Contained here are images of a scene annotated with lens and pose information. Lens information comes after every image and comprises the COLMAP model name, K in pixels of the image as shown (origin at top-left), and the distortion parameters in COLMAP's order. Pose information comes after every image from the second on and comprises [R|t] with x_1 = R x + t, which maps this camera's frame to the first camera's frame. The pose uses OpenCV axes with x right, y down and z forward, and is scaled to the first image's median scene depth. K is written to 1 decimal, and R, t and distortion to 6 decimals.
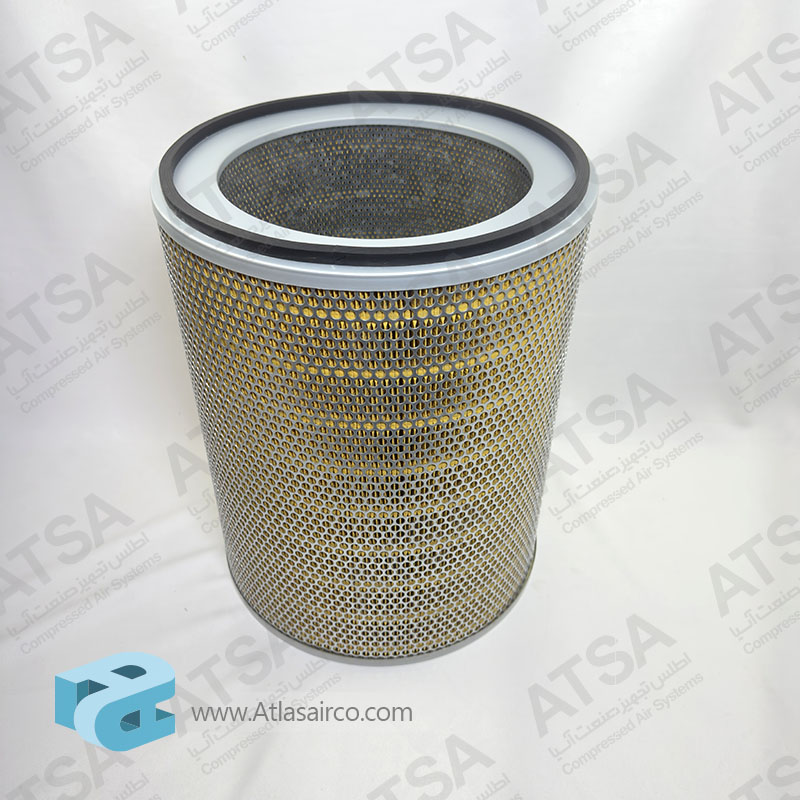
lens RADIAL K [[823.9, 0, 399.2], [0, 823.9, 400.2], [0, 0, 1]] dist [0.094882, 0.000000]
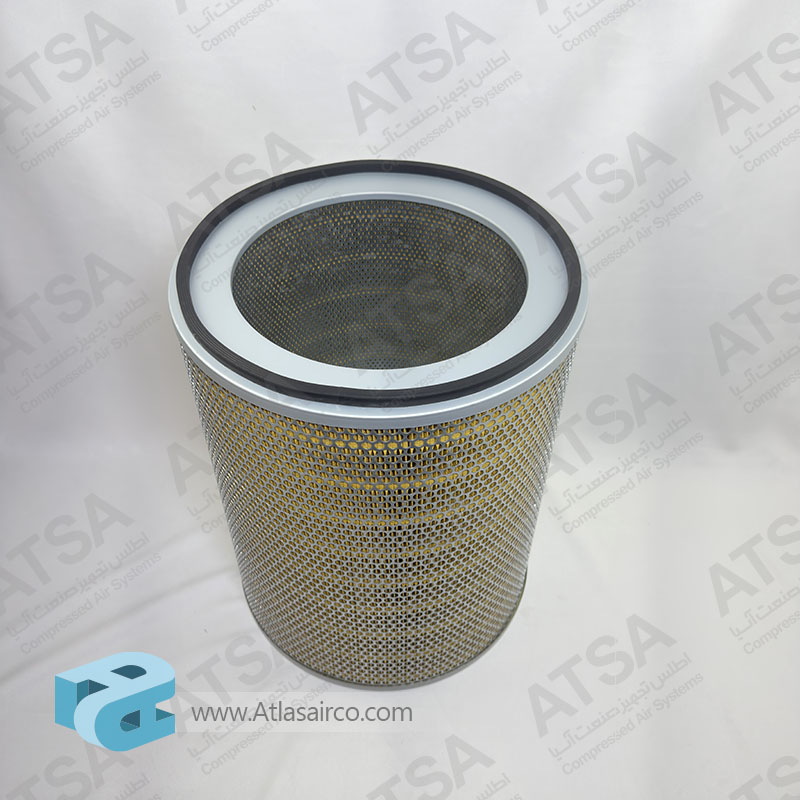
lens RADIAL K [[823.9, 0, 399.2], [0, 823.9, 399.7], [0, 0, 1]] dist [0.094882, 0.000000]
pose [[0.999800, 0.015733, -0.012365, 0.010046], [-0.014068, 0.992083, 0.124793, -0.209541], [0.014230, -0.124594, 0.992106, -0.057403]]
